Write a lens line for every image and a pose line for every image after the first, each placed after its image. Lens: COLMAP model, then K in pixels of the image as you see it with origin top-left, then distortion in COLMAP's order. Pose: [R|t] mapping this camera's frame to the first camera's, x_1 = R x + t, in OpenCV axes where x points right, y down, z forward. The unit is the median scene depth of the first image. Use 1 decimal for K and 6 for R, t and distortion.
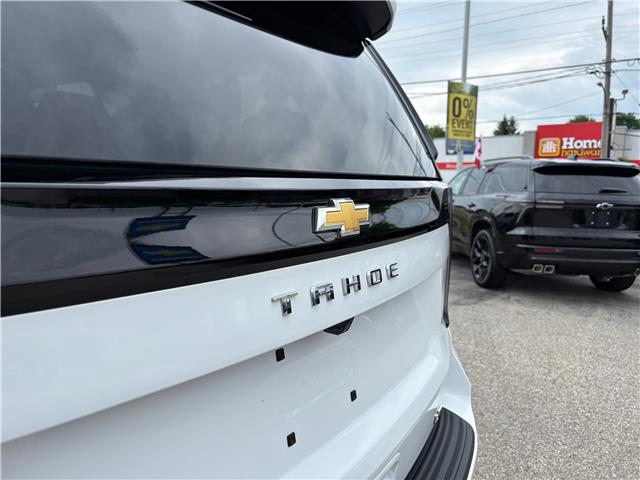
lens RADIAL K [[484.5, 0, 321.6], [0, 484.5, 231.3], [0, 0, 1]] dist [0.005441, -0.003200]
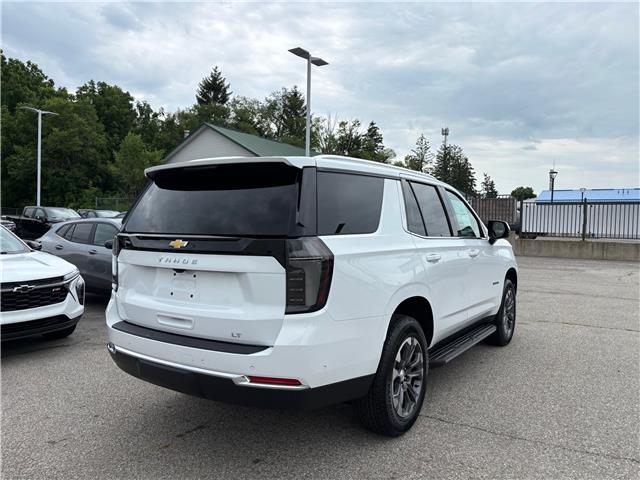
lens RADIAL K [[491.2, 0, 319.0], [0, 491.2, 239.4], [0, 0, 1]] dist [0.009062, -0.006926]
pose [[-0.023730, 0.002175, -0.999716, 0.446219], [-0.104991, 0.994462, 0.004656, -0.022683], [0.994190, 0.105072, -0.023370, 0.242292]]
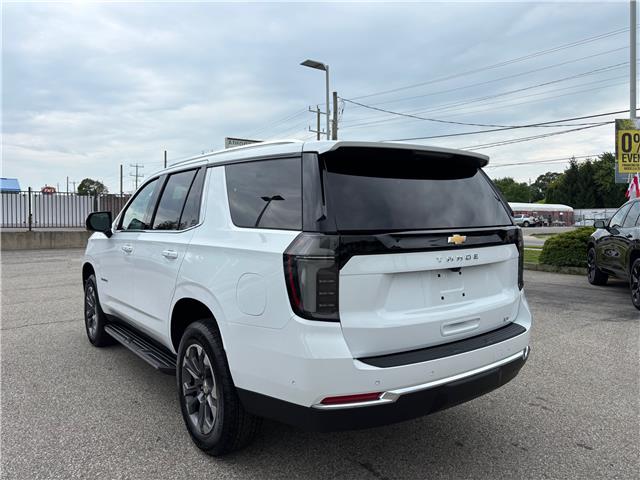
lens RADIAL K [[484.5, 0, 321.6], [0, 484.5, 231.3], [0, 0, 1]] dist [0.005441, -0.003200]
pose [[0.936774, -0.017318, -0.349505, 0.039470], [-0.007467, 0.997558, -0.069443, 0.018170], [0.349854, 0.067662, 0.934357, -0.296381]]
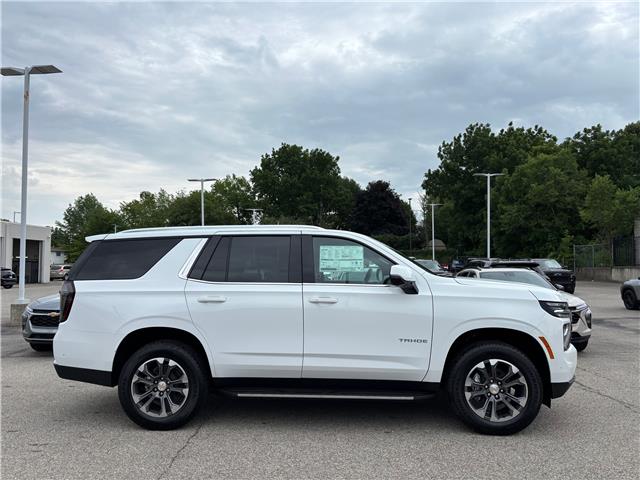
lens RADIAL K [[491.2, 0, 319.0], [0, 491.2, 239.4], [0, 0, 1]] dist [0.009062, -0.006926]
pose [[-0.872447, -0.055455, -0.485552, 0.083235], [-0.065299, 0.997860, 0.003365, -0.108360], [0.484326, 0.034642, -0.874201, 1.029671]]
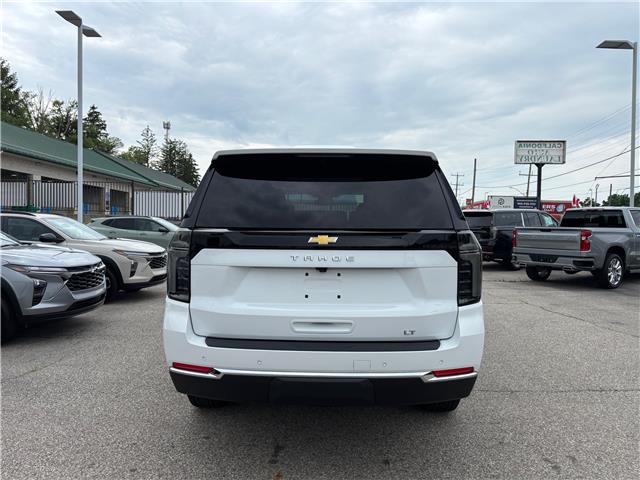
lens RADIAL K [[487.4, 0, 319.8], [0, 487.4, 236.4], [0, 0, 1]] dist [0.012431, 0.003159]
pose [[0.528699, 0.003223, -0.848803, 0.335077], [-0.080804, 0.995642, -0.046551, 0.012524], [0.844955, 0.093198, 0.526655, -0.102116]]
